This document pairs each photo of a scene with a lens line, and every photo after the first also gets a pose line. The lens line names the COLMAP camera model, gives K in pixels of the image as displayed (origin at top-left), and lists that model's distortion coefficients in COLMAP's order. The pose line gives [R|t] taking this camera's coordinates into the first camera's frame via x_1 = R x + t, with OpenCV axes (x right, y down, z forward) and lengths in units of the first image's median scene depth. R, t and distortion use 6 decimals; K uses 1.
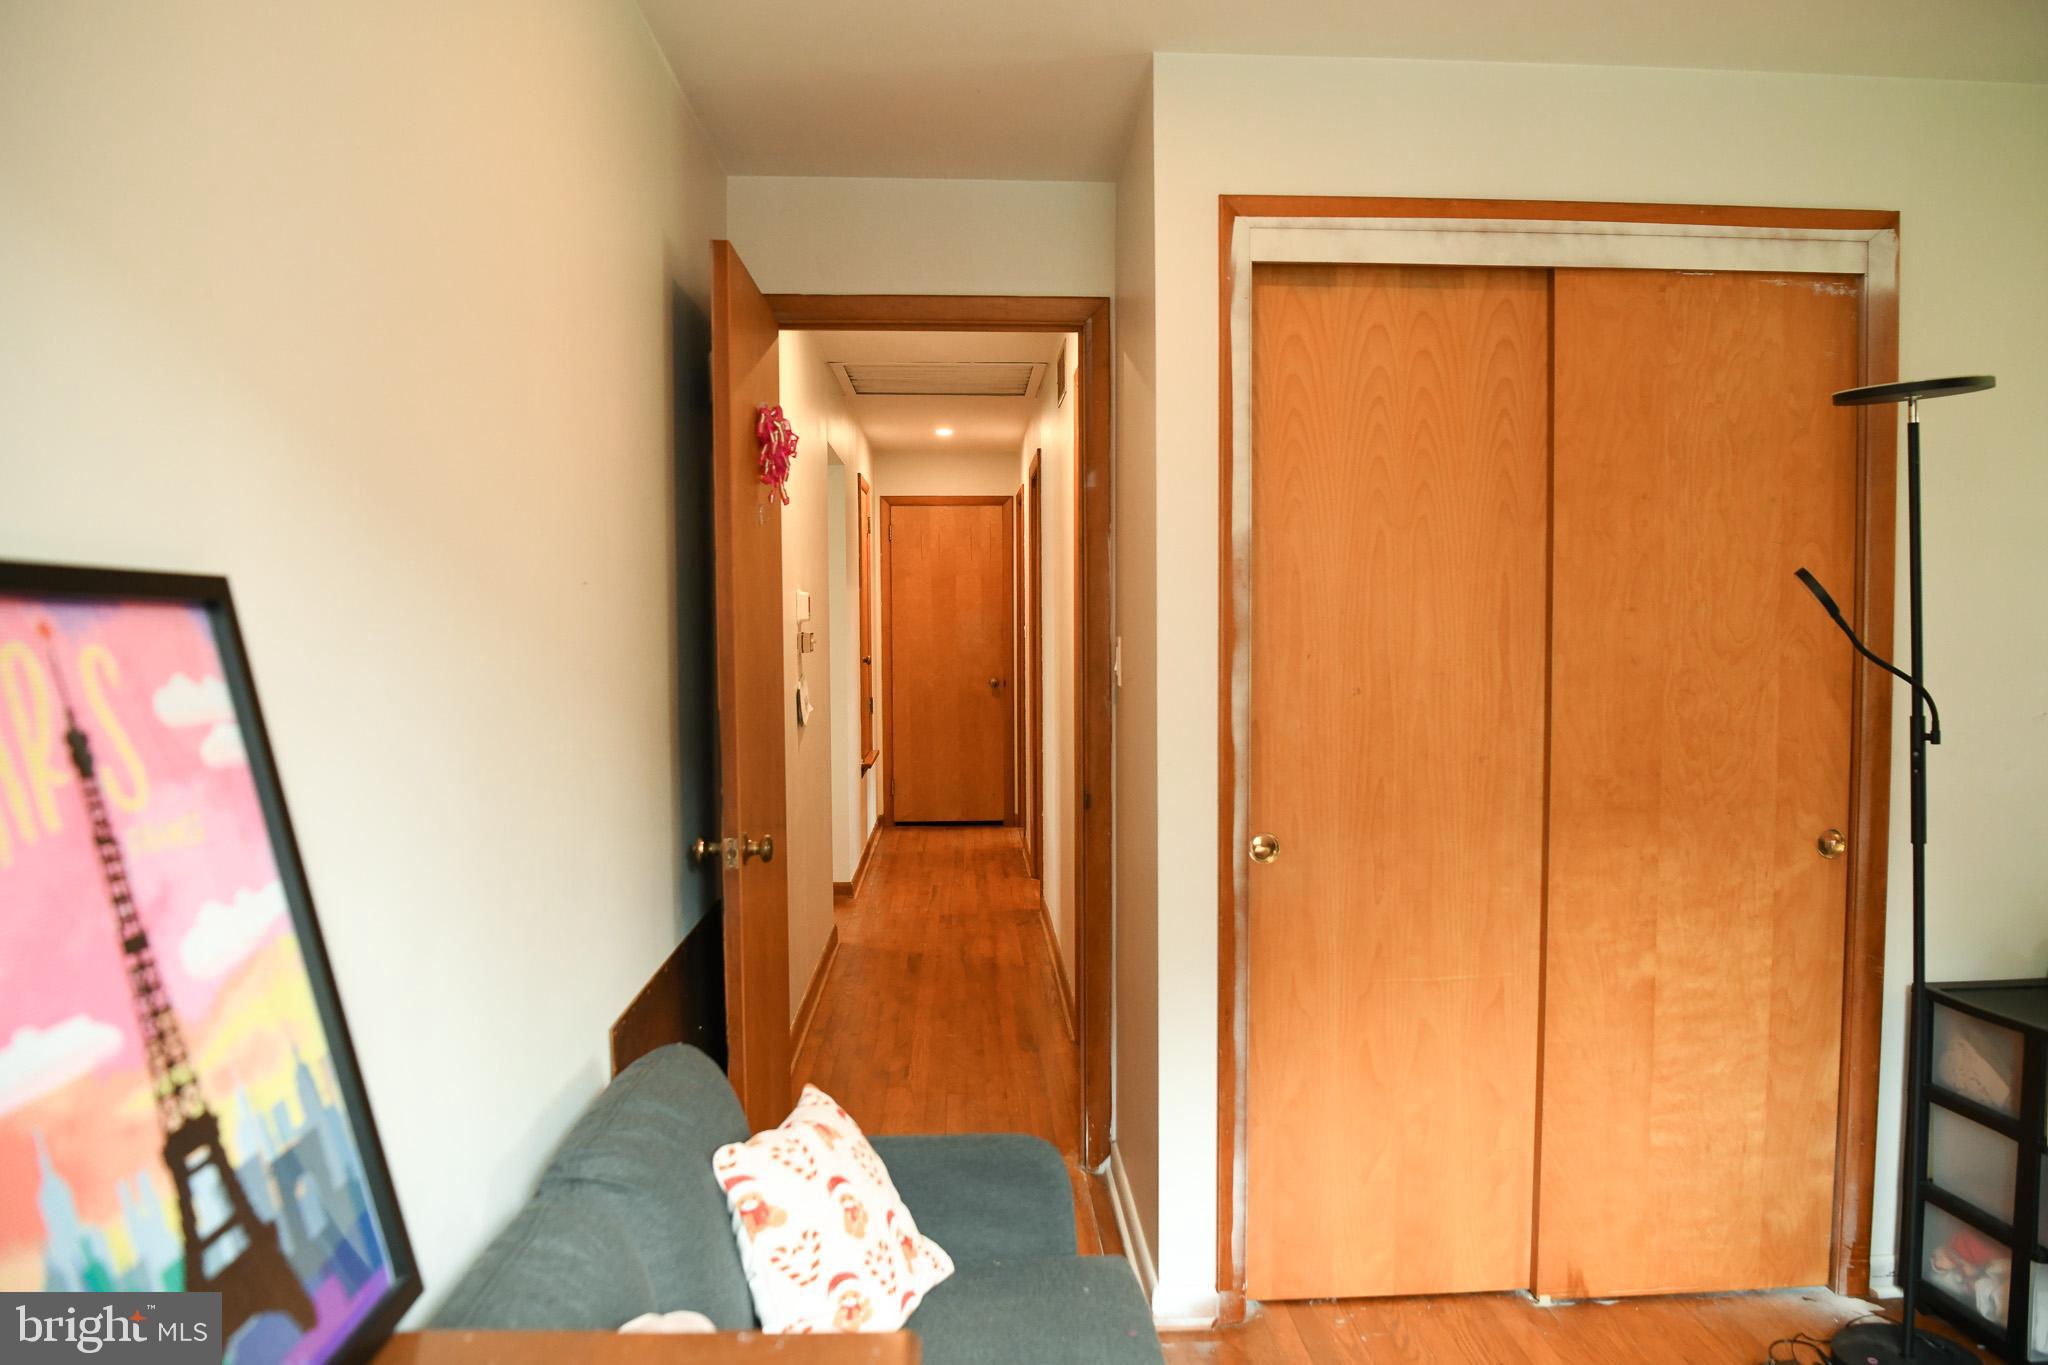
lens RADIAL K [[1455.1, 0, 1026.5], [0, 1455.1, 689.1], [0, 0, 1]] dist [-0.079605, 0.019809]
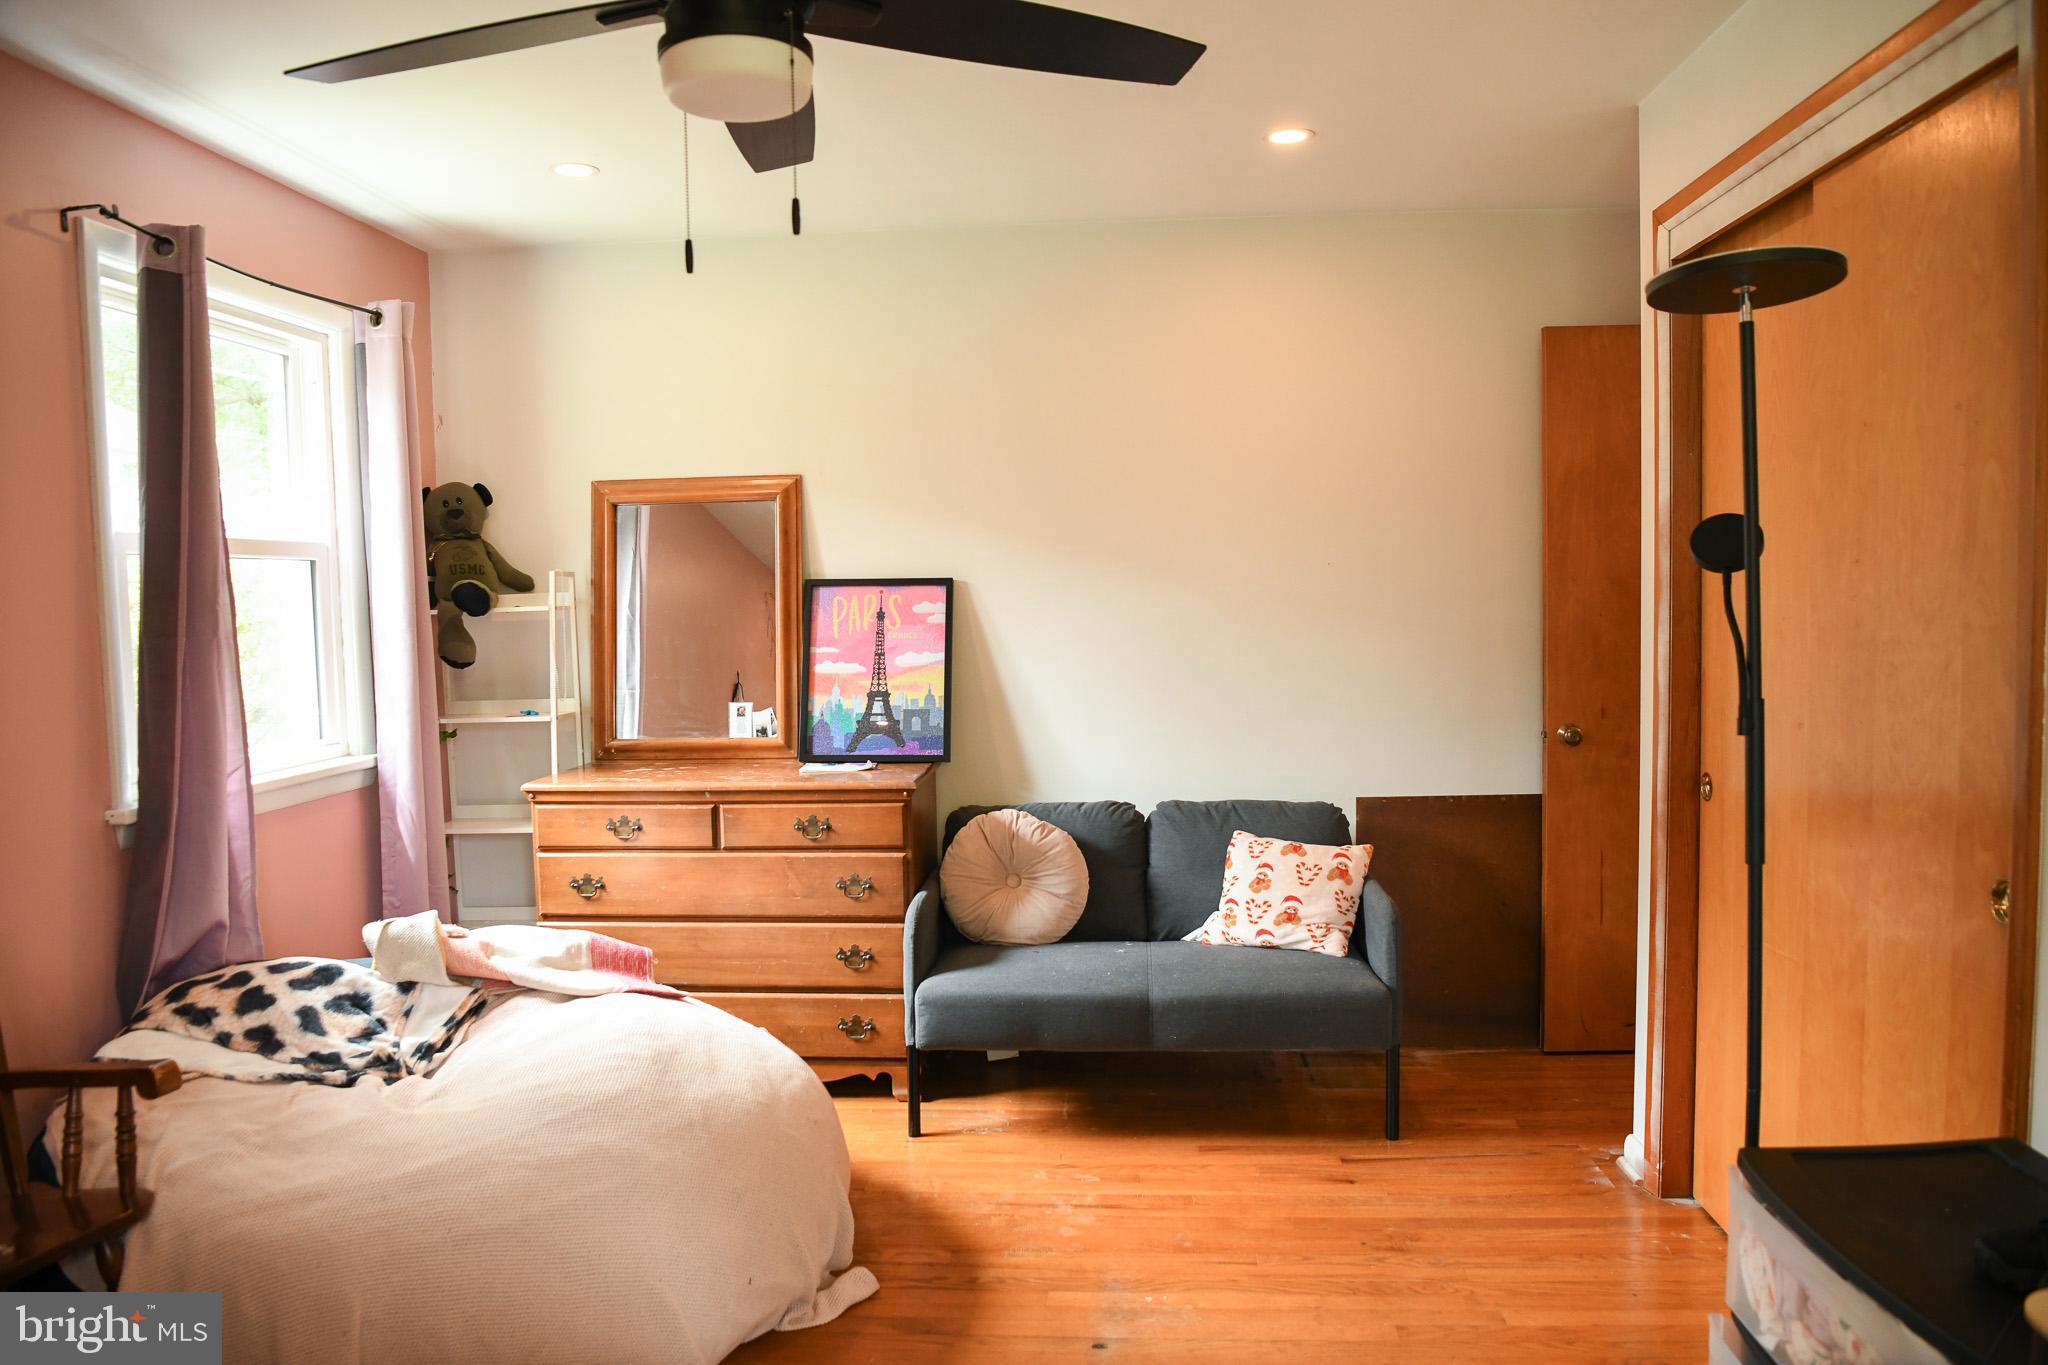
lens RADIAL K [[1455.1, 0, 1026.5], [0, 1455.1, 676.3], [0, 0, 1]] dist [-0.079605, 0.019809]
pose [[-0.117002, 0.065967, -0.990938, 3.667625], [-0.026574, 0.997226, 0.069524, -0.094829], [0.992776, 0.034468, -0.114924, 1.750509]]
